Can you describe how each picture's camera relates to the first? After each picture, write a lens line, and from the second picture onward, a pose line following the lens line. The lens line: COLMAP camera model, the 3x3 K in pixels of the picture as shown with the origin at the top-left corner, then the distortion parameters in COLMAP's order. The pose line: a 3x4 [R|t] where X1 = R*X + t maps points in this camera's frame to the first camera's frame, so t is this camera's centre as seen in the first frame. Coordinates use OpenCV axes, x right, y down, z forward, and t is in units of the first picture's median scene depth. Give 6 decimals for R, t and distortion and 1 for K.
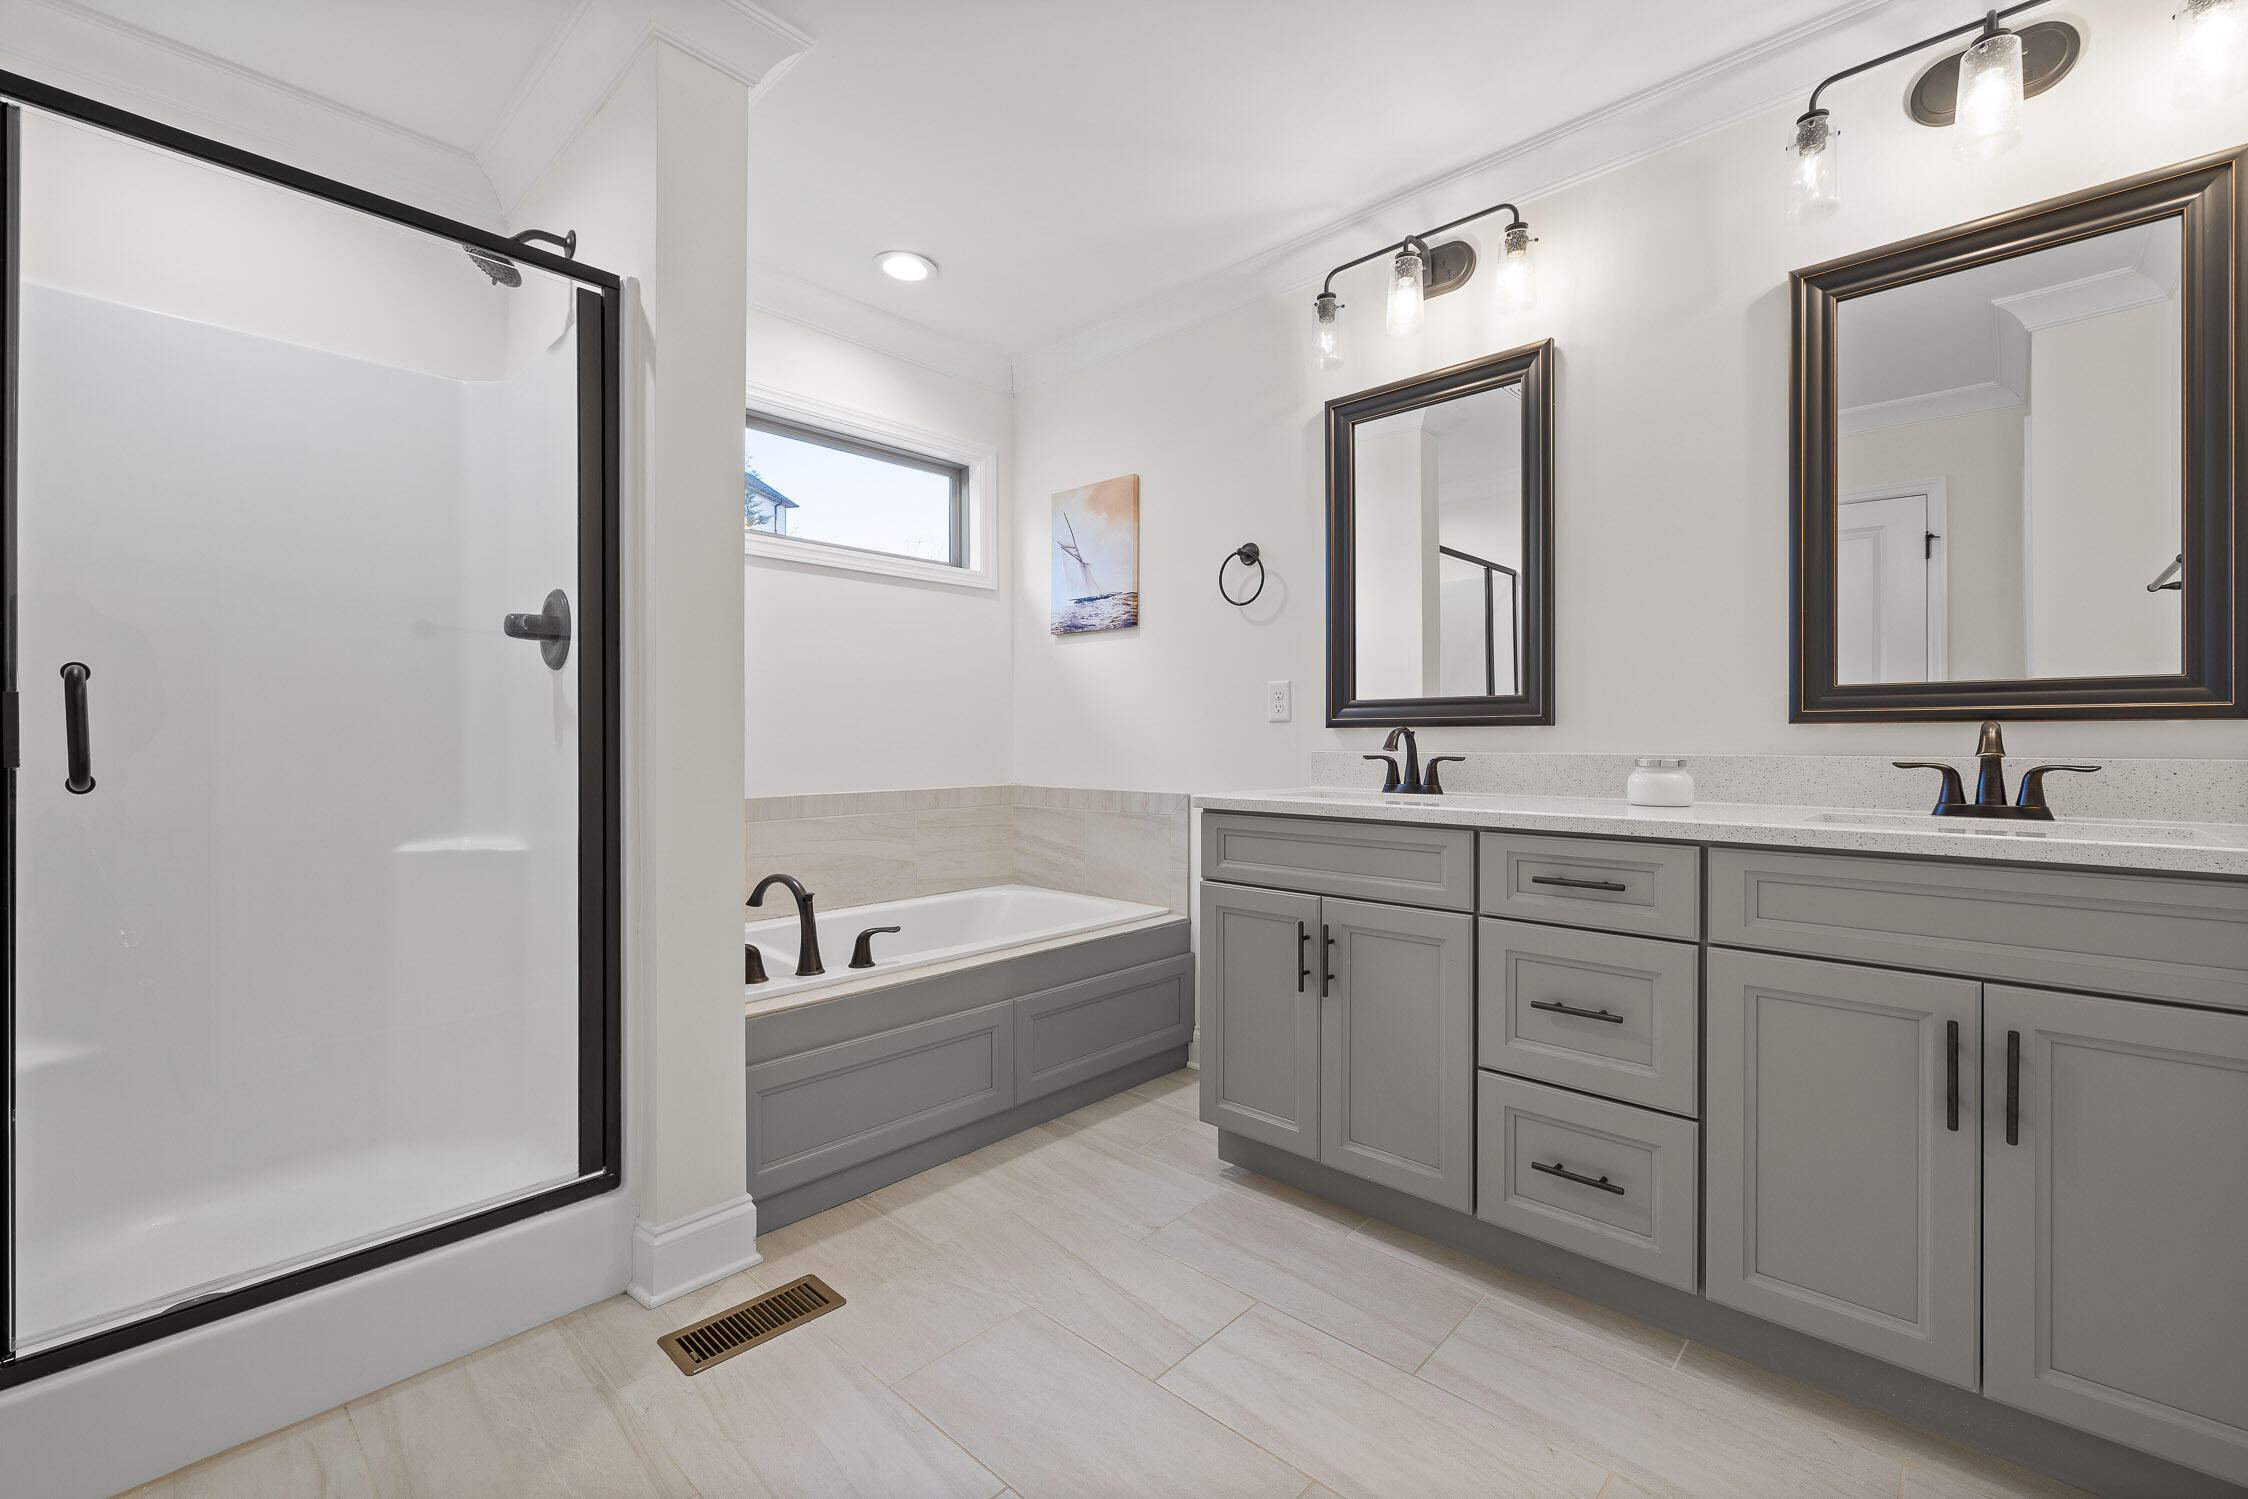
lens RADIAL K [[951.6, 0, 1110.7], [0, 951.6, 751.1], [0, 0, 1]] dist [-0.003036, 0.001328]
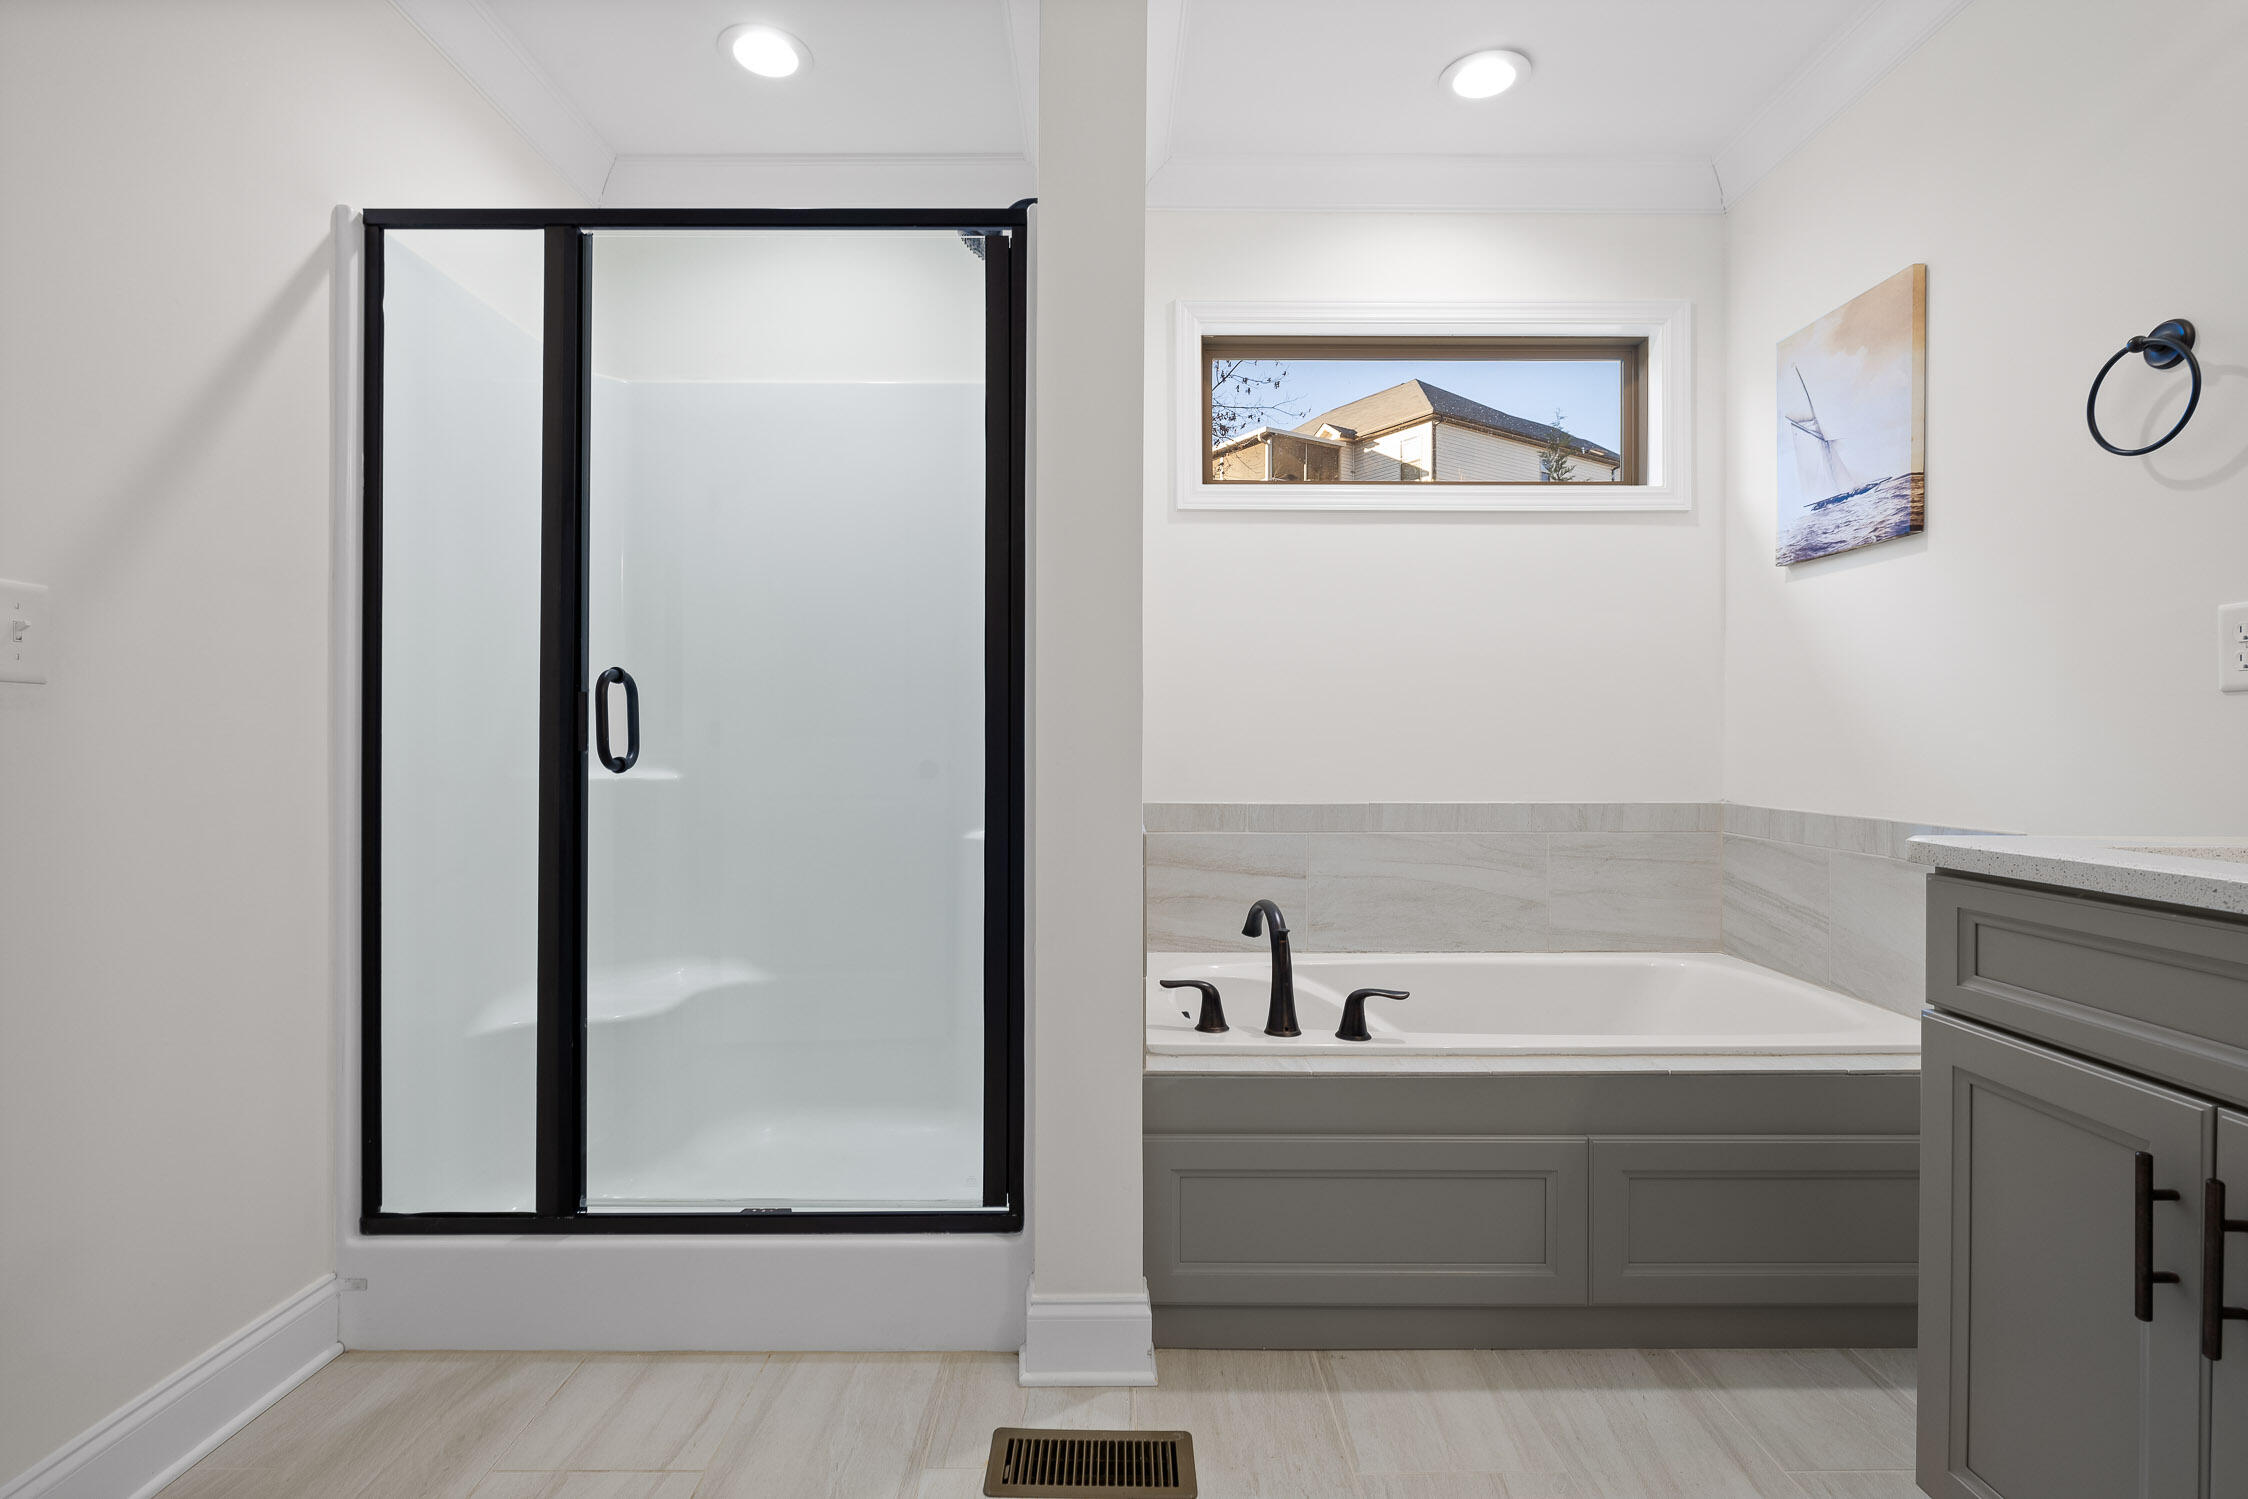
lens RADIAL K [[1027.6, 0, 1129.6], [0, 1027.6, 751.0], [0, 0, 1]] dist [-0.003574, 0.000545]
pose [[0.688104, 0.008942, -0.725557, 0.187912], [-0.010496, 0.999942, 0.002370, 0.003032], [0.725536, 0.005985, 0.688158, 0.307672]]
